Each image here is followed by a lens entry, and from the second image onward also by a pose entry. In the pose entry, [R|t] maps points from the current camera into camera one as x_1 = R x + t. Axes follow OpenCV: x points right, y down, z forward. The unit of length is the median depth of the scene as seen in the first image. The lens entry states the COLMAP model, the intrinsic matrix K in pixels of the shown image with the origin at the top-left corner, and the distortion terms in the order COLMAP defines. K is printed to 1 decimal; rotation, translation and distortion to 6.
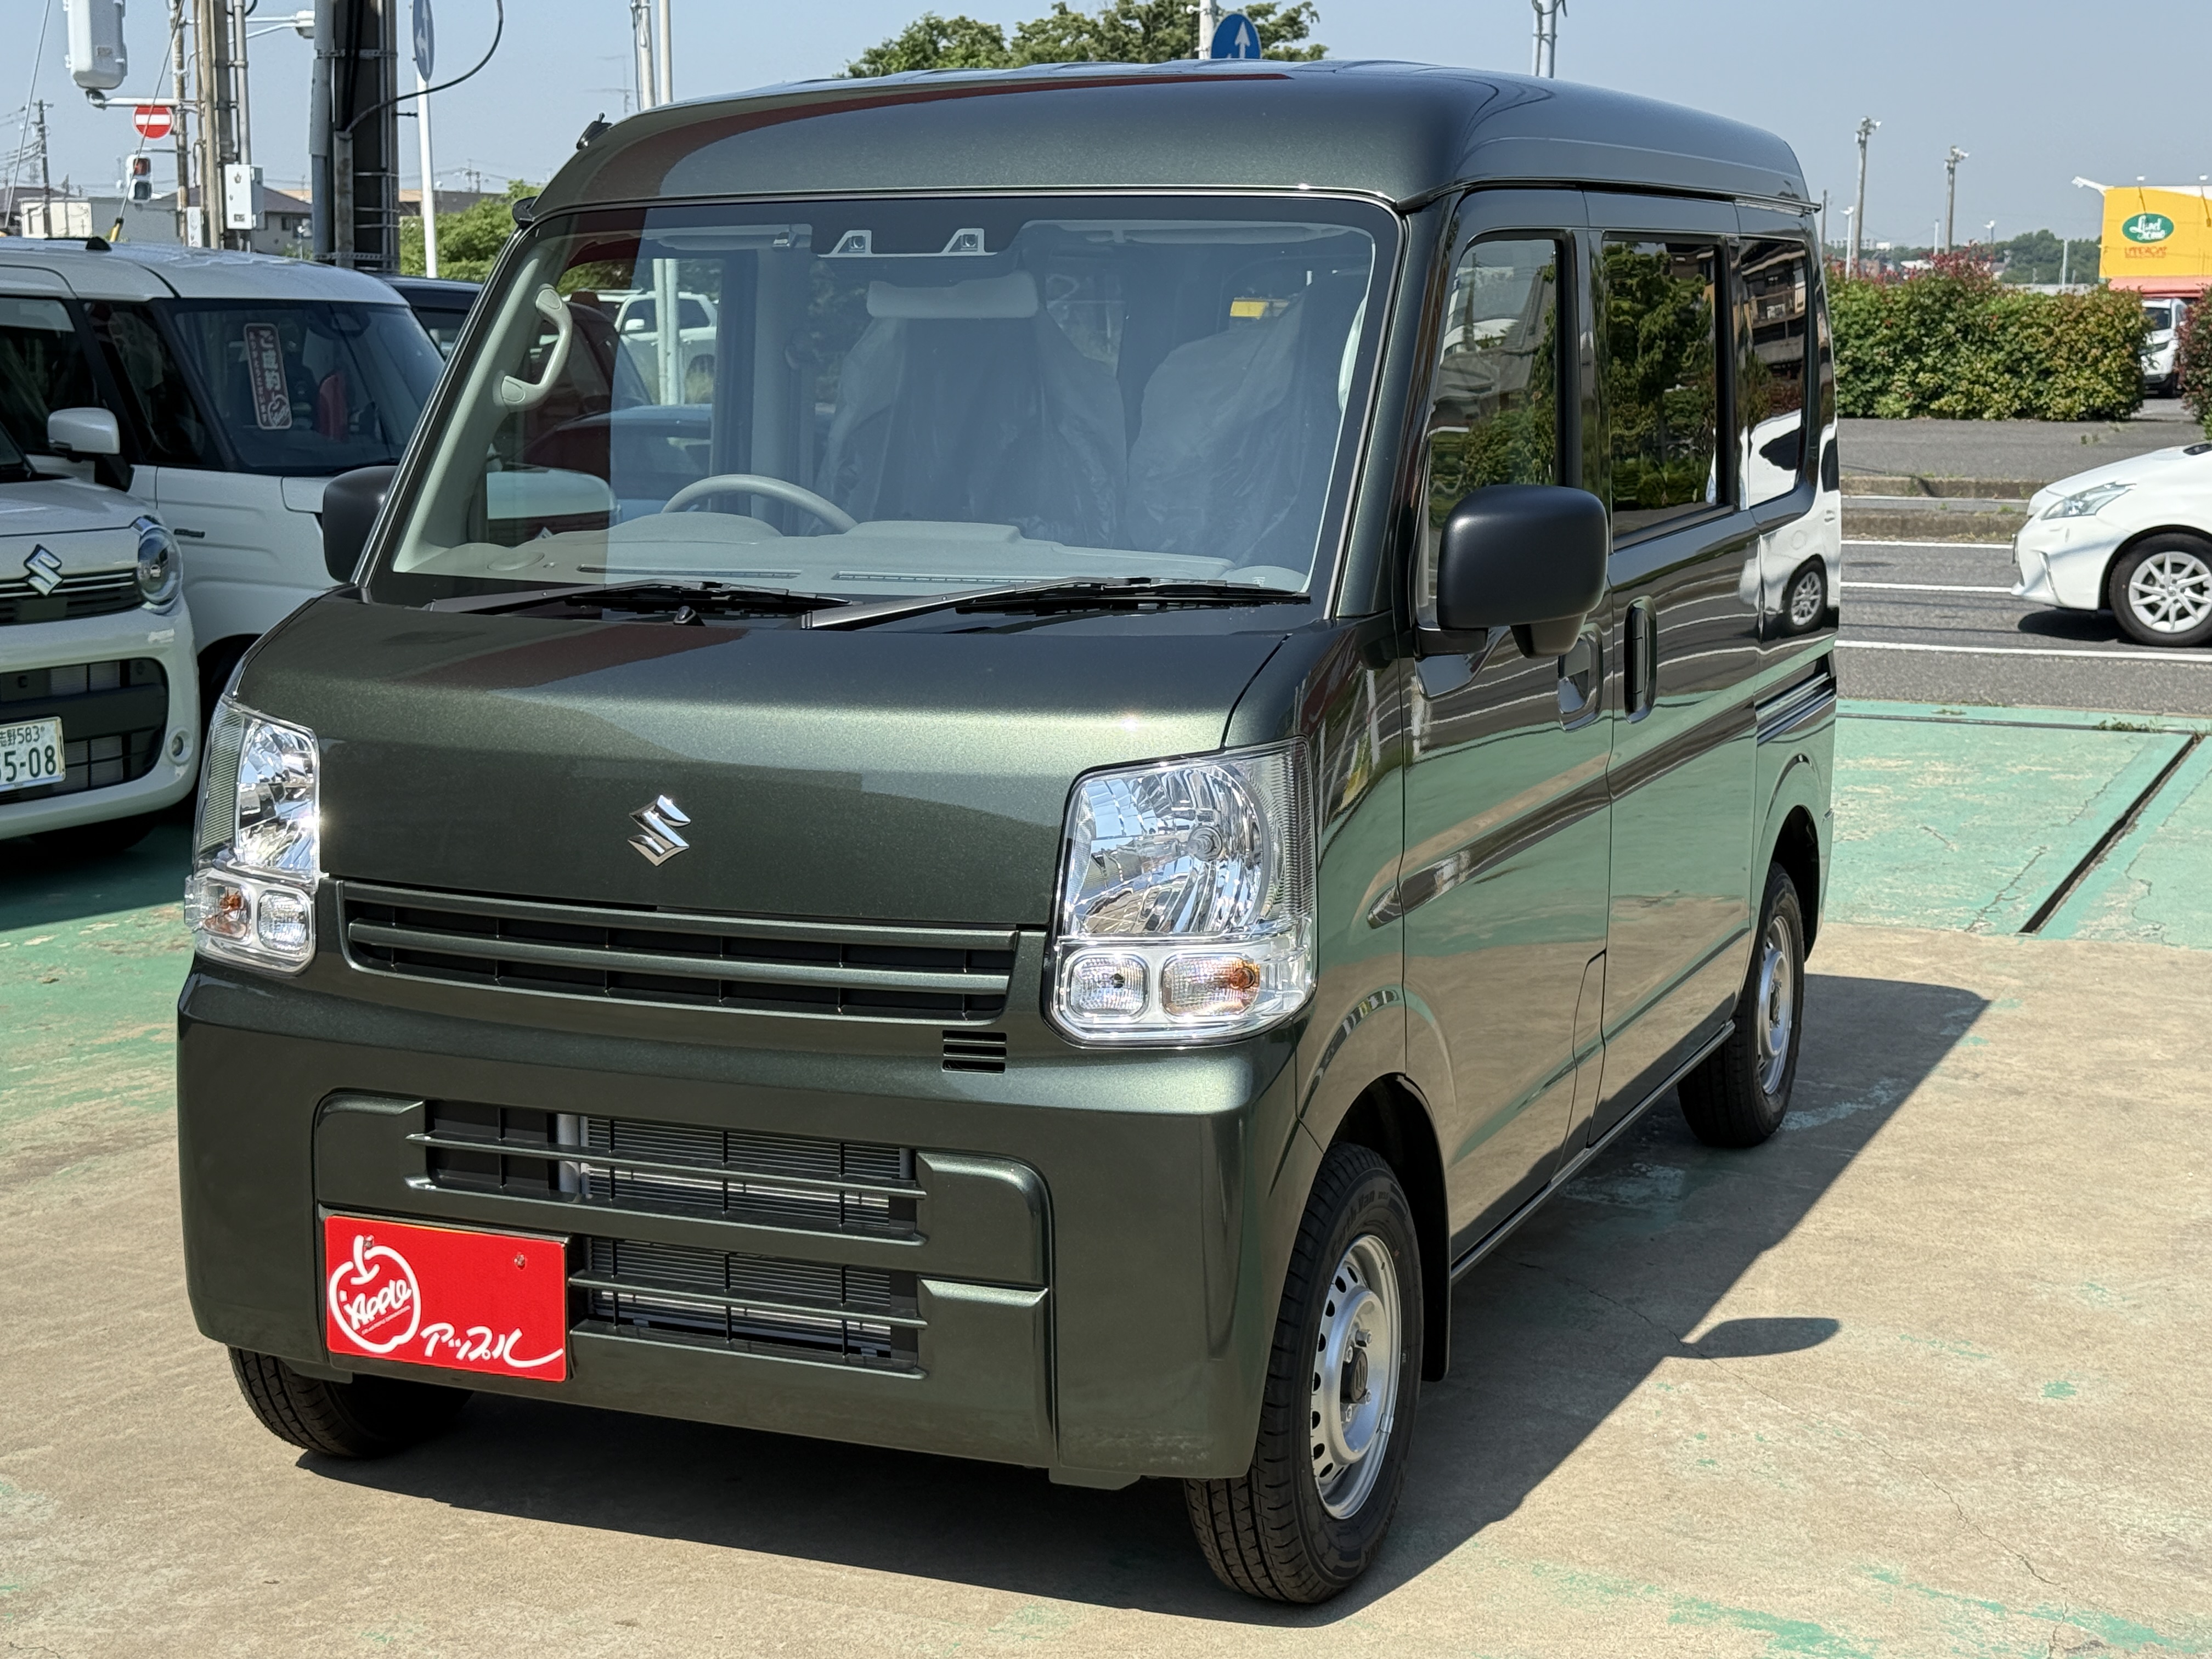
lens RADIAL K [[3438.3, 0, 1102.1], [0, 3438.3, 917.3], [0, 0, 1]] dist [0.120266, -0.137823]
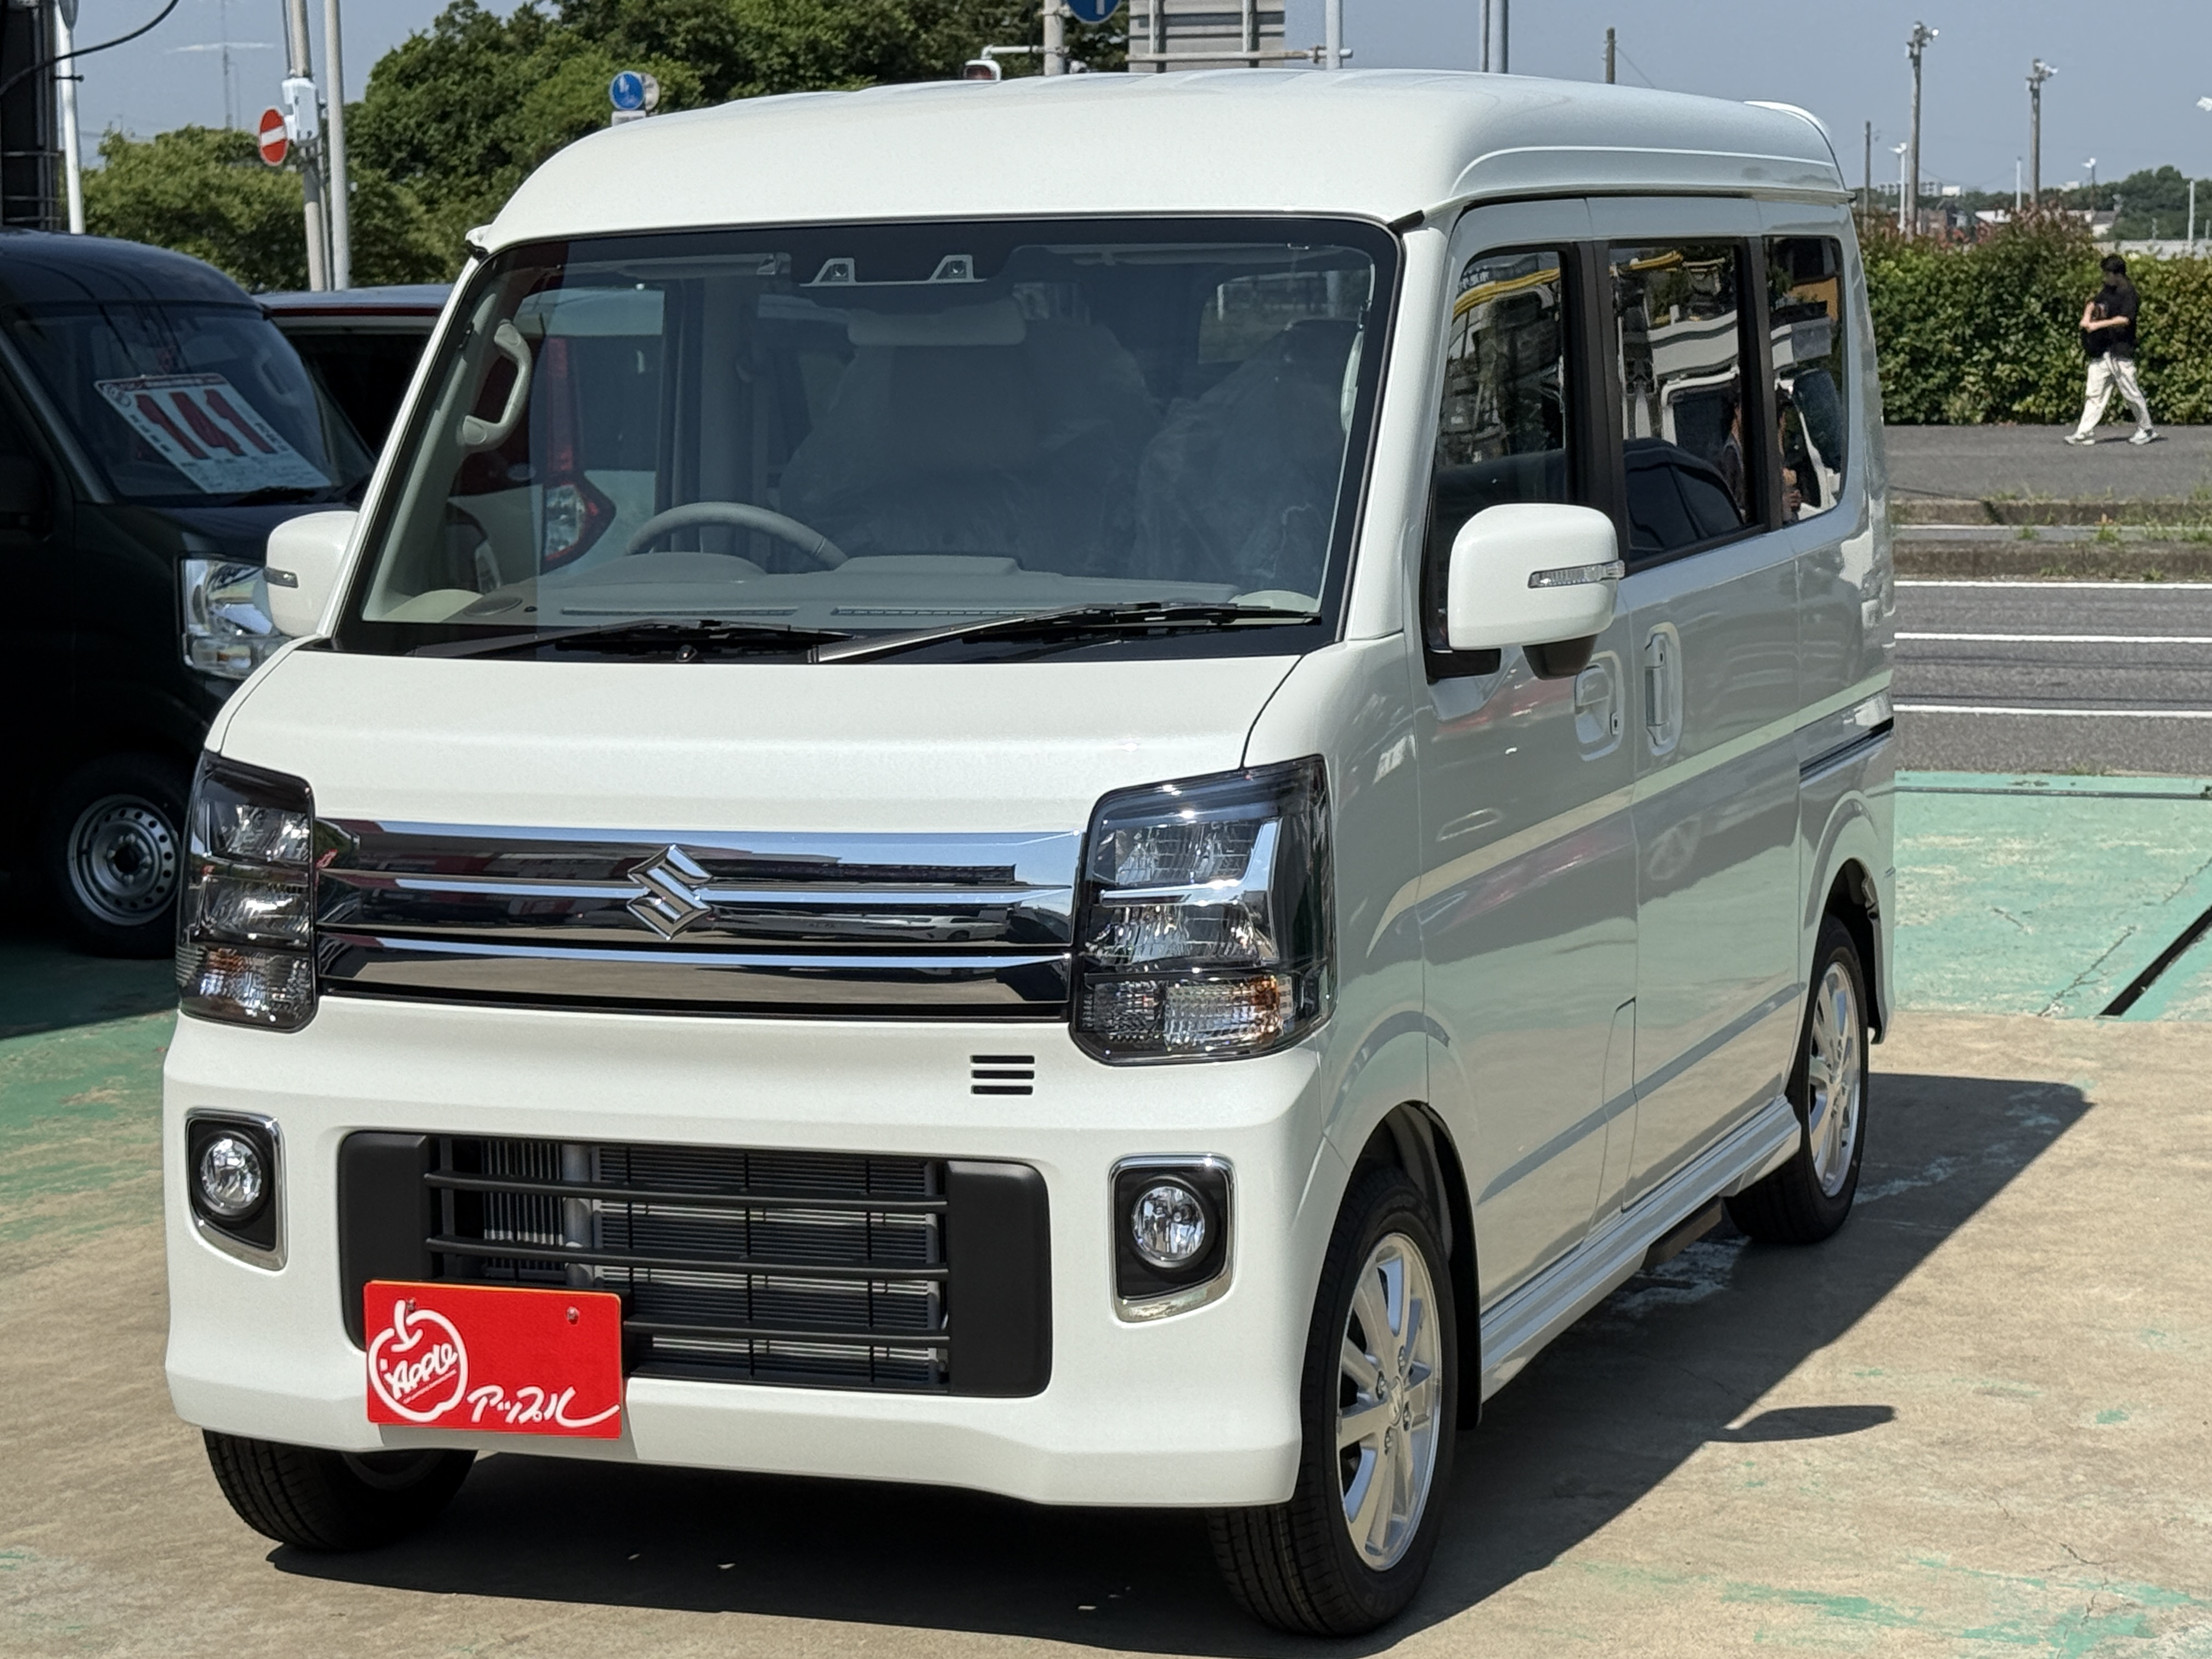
lens RADIAL K [[5205.0, 0, 1106.0], [0, 5205.0, 829.5], [0, 0, 1]] dist [0.093560, 0.662851]
pose [[0.998365, -0.023219, 0.052236, -0.051515], [0.026743, 0.997339, -0.067819, 0.041474], [-0.050522, 0.069105, 0.996329, -0.300536]]
